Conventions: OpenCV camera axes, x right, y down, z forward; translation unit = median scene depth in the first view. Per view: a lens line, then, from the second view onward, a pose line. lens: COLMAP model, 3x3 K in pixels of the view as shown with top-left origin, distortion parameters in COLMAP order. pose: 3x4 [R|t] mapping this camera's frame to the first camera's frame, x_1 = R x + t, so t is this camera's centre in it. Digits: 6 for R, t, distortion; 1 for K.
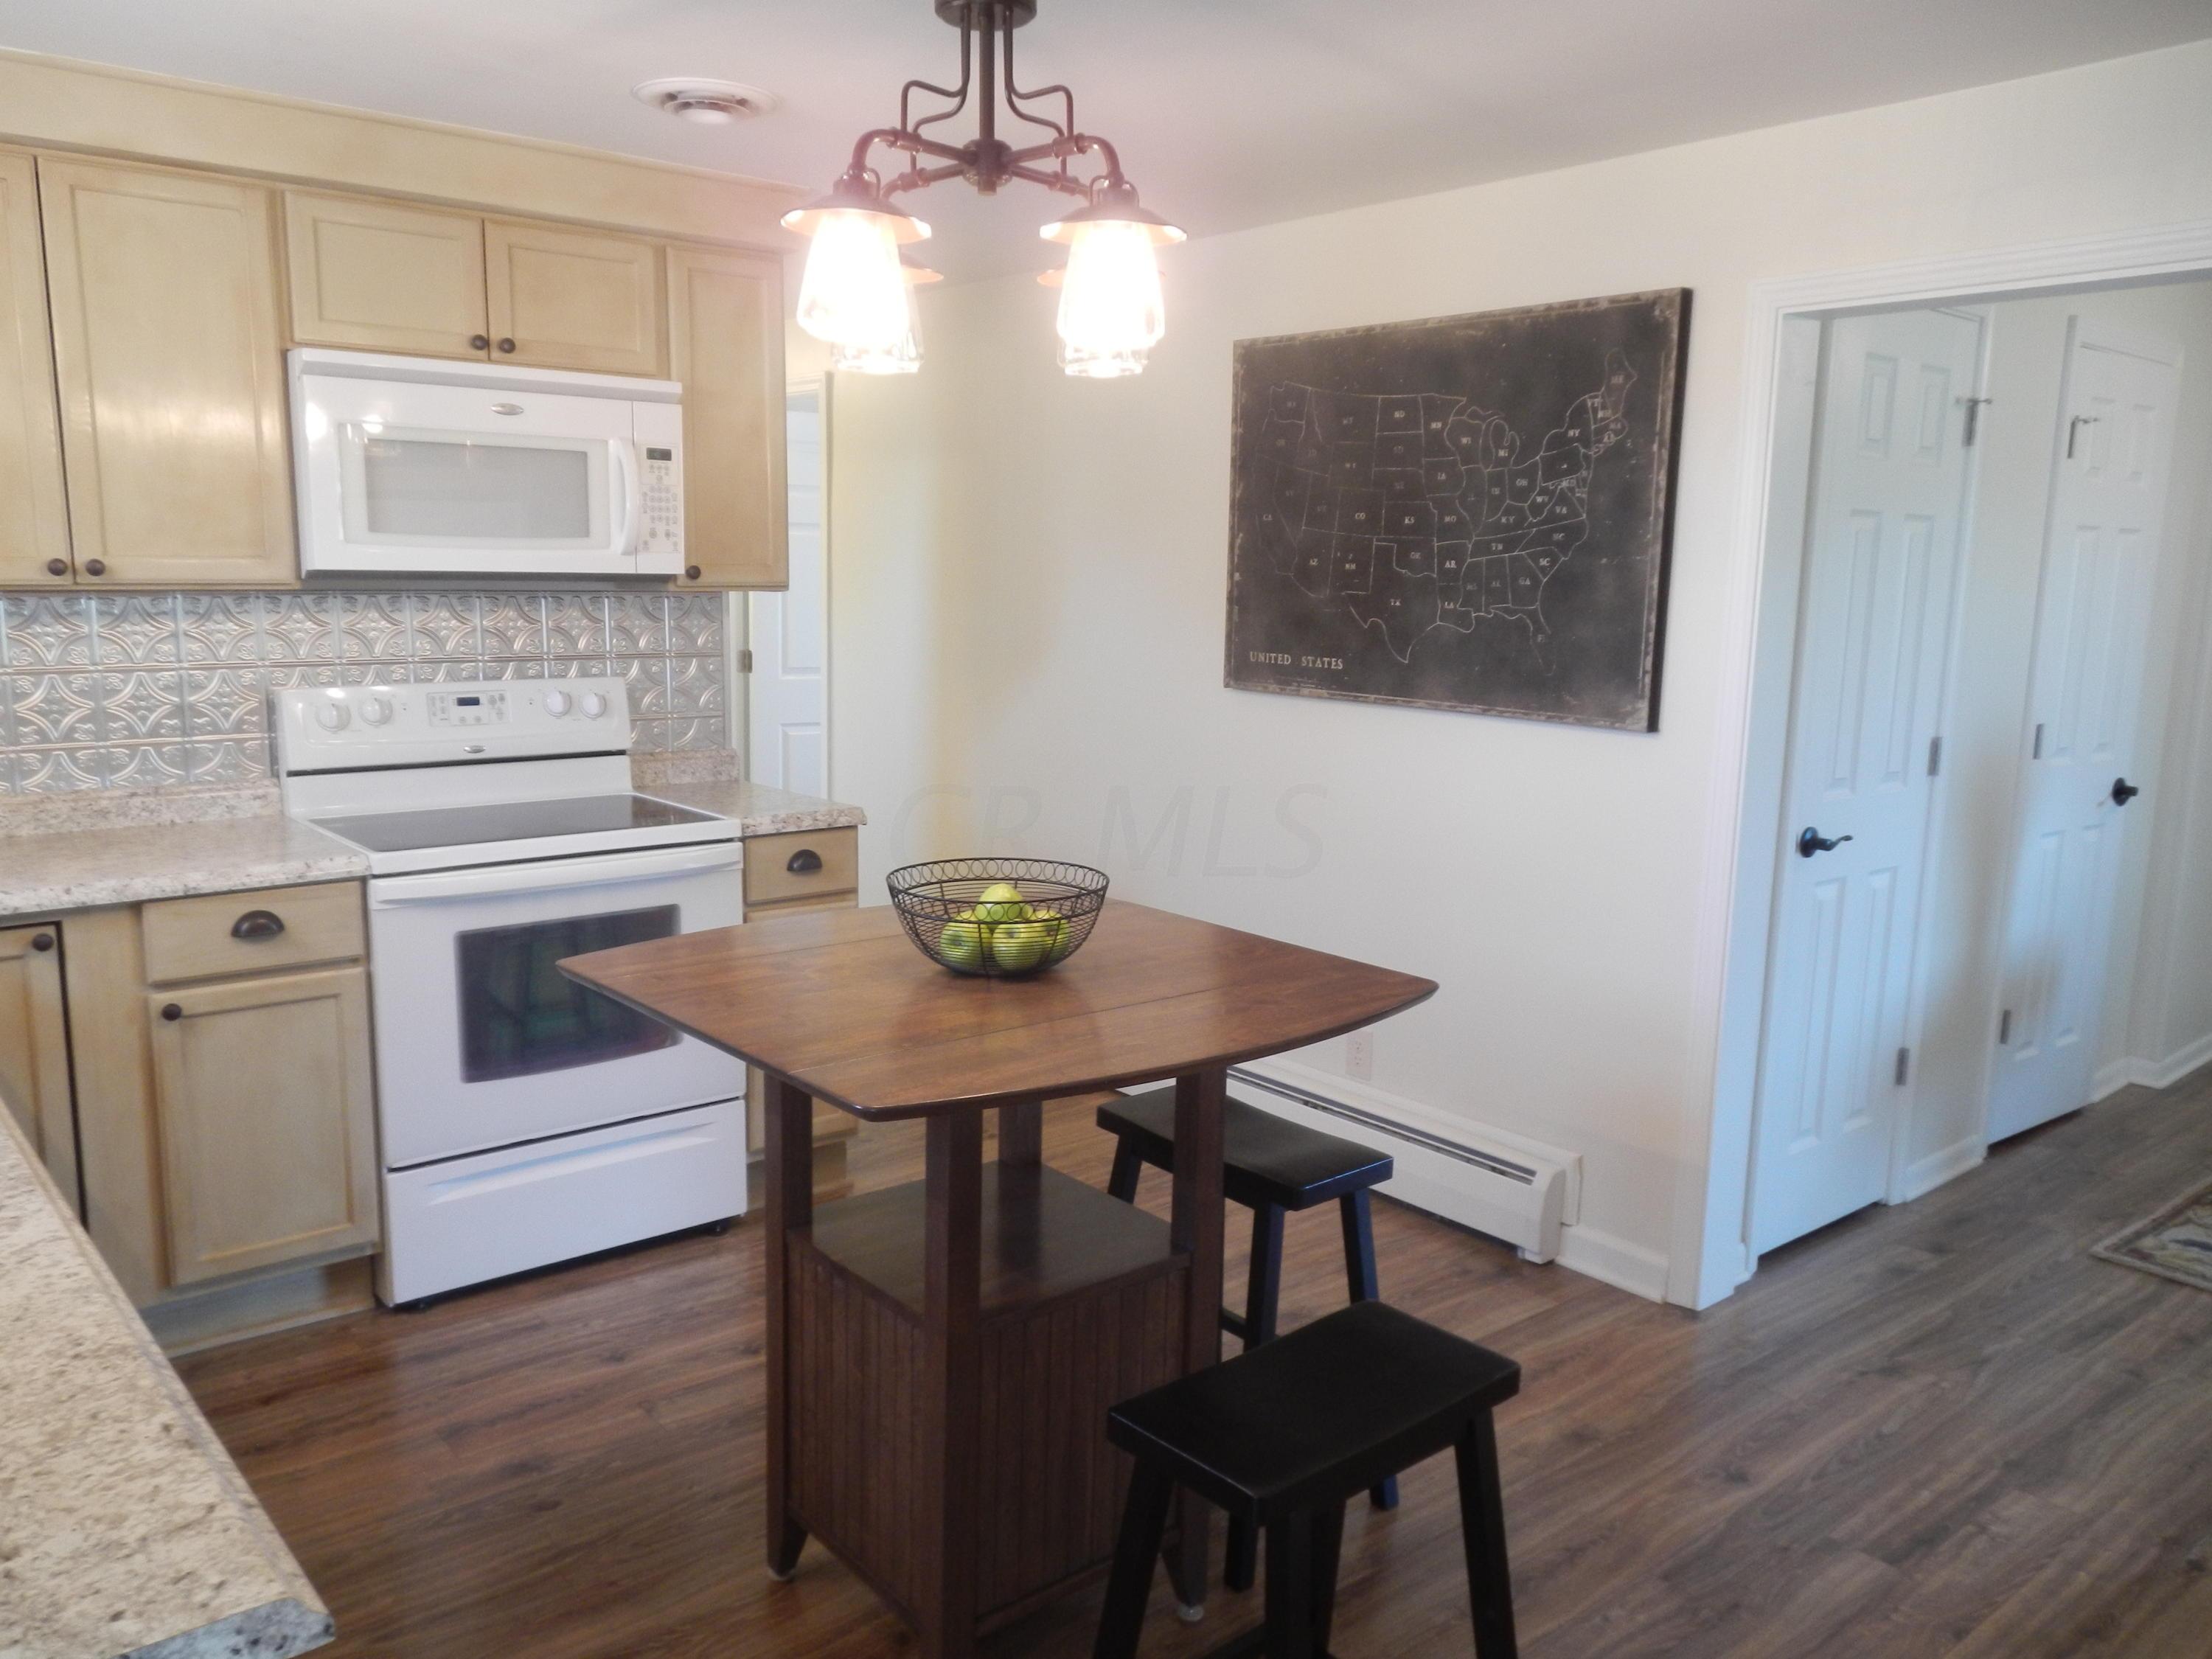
lens RADIAL K [[1712.0, 0, 1098.2], [0, 1712.0, 836.5], [0, 0, 1]] dist [-0.009518, 0.049111]
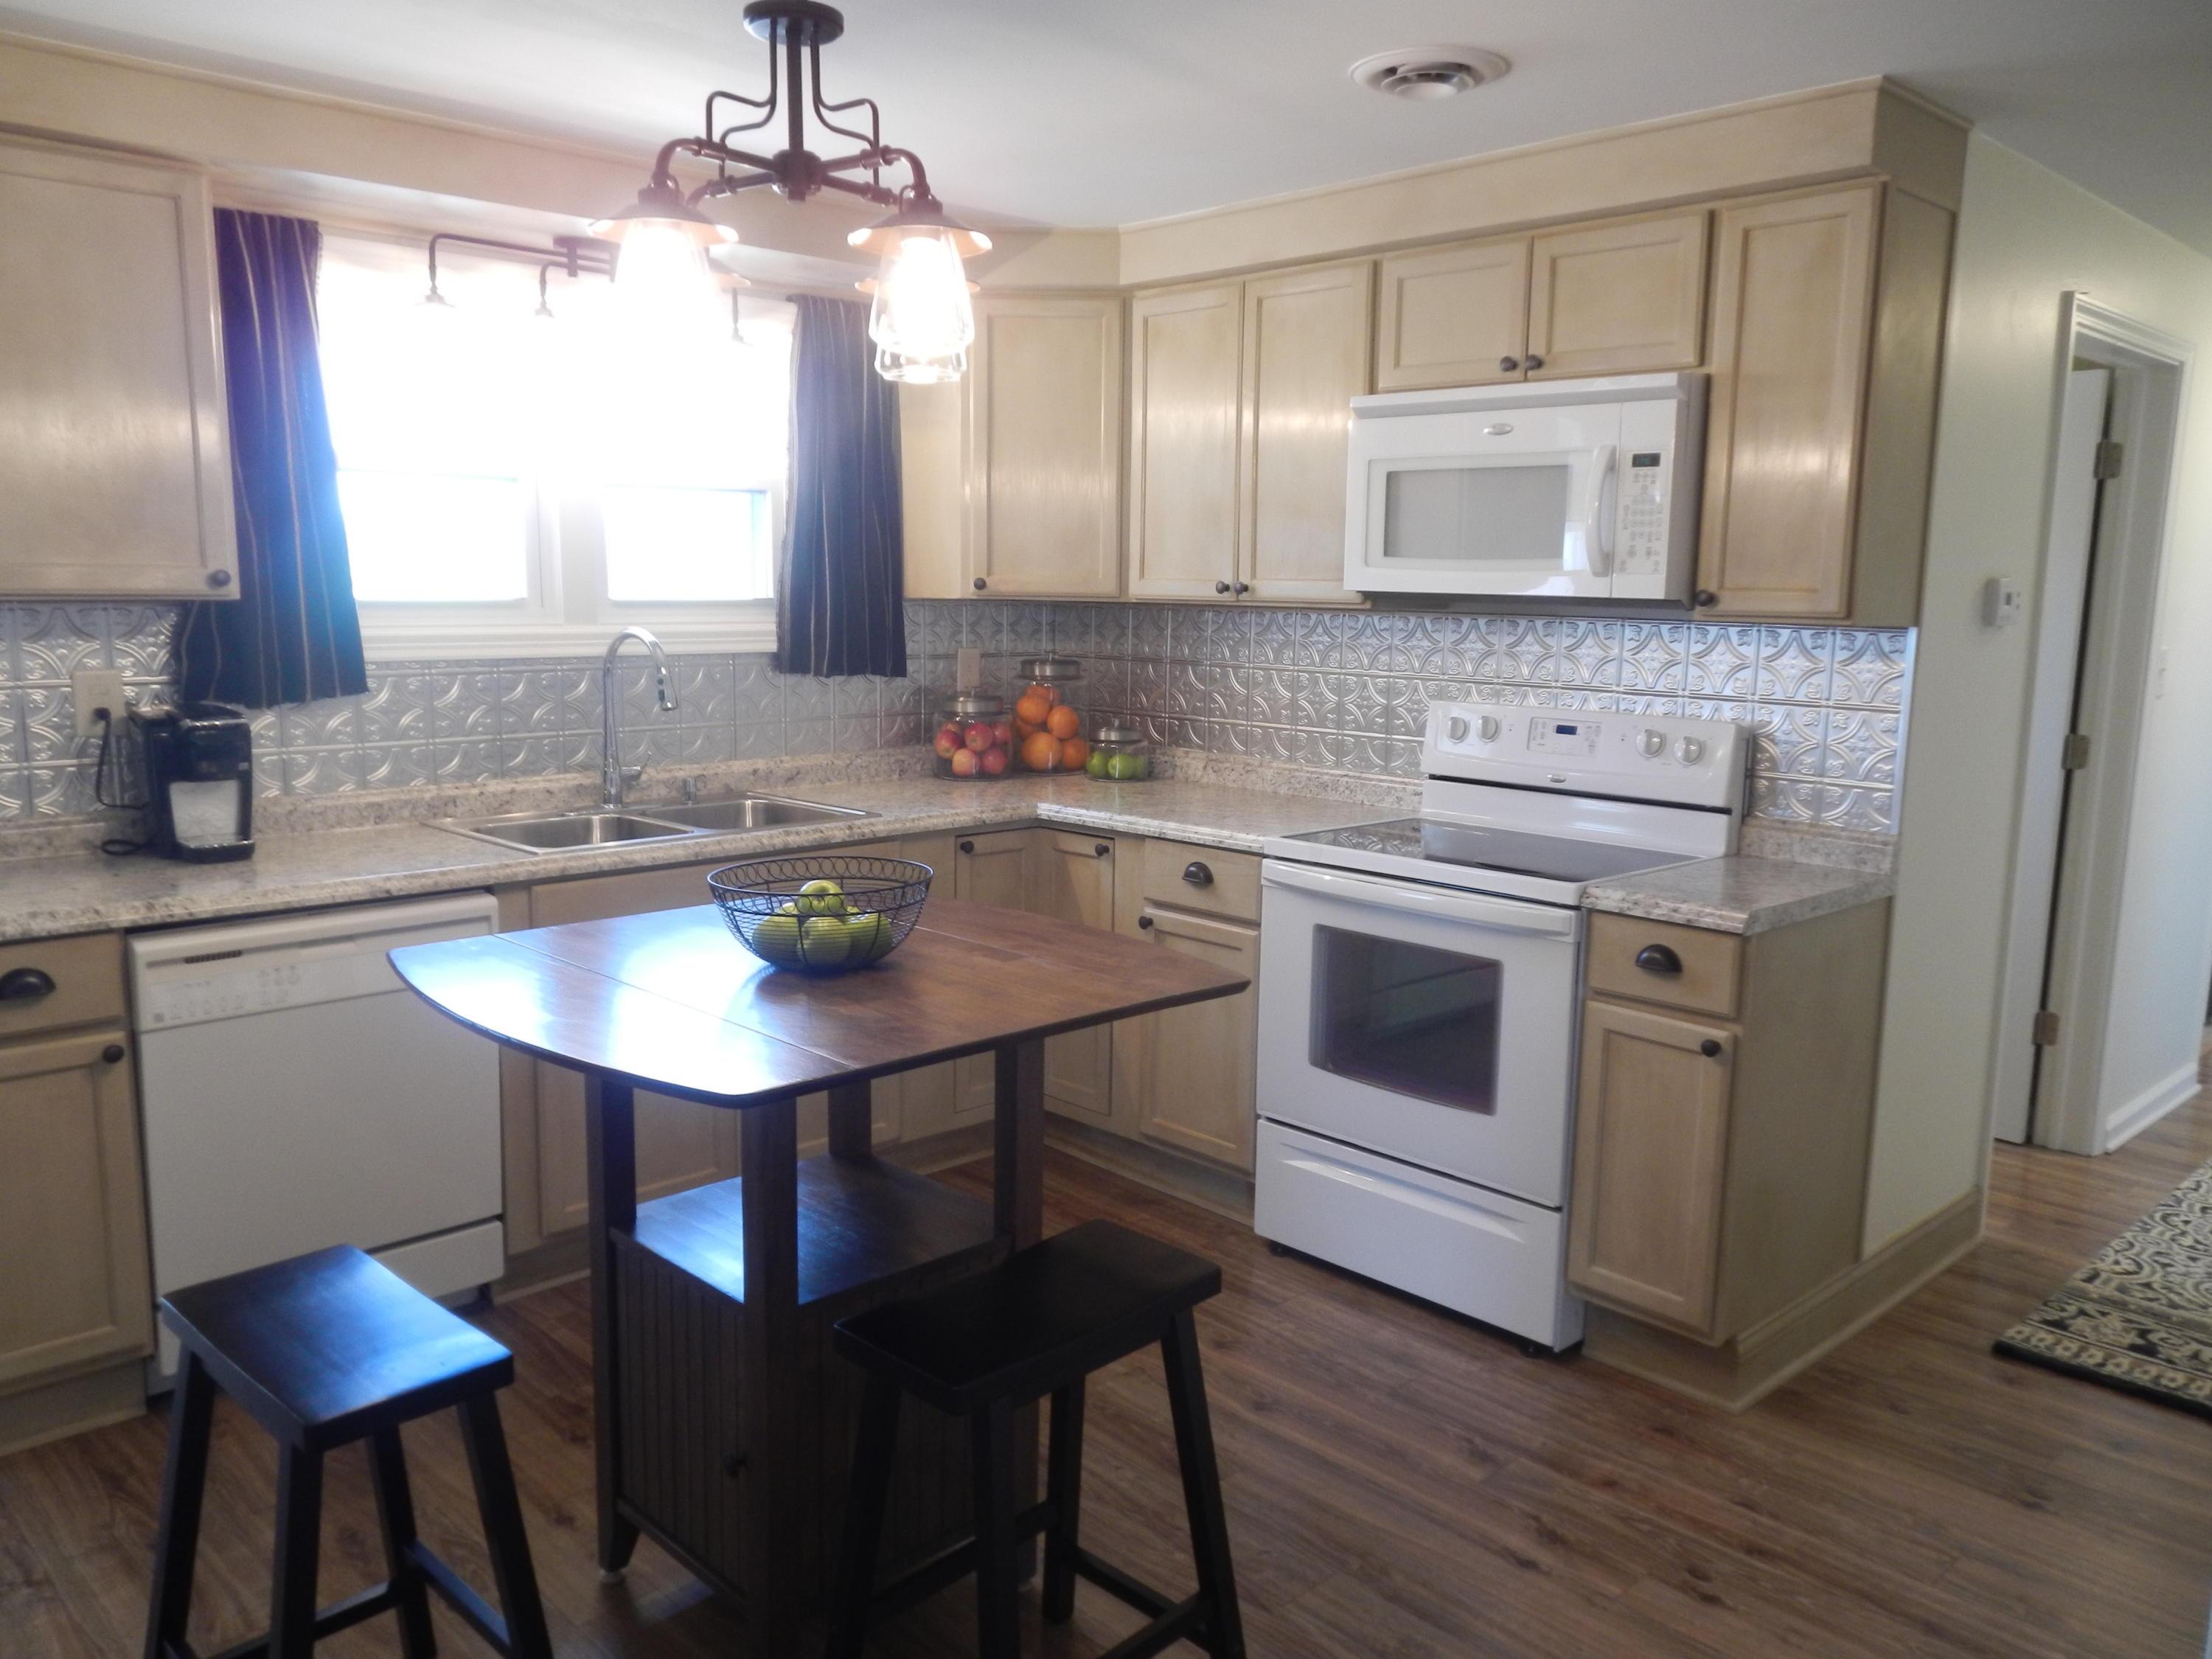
lens RADIAL K [[1690.8, 0, 1105.4], [0, 1690.8, 830.4], [0, 0, 1]] dist [0.018975, -0.001341]
pose [[0.073191, 0.133699, -0.988316, 0.616529], [-0.178558, 0.976718, 0.118907, -0.097128], [0.981203, 0.167769, 0.095360, 0.706126]]
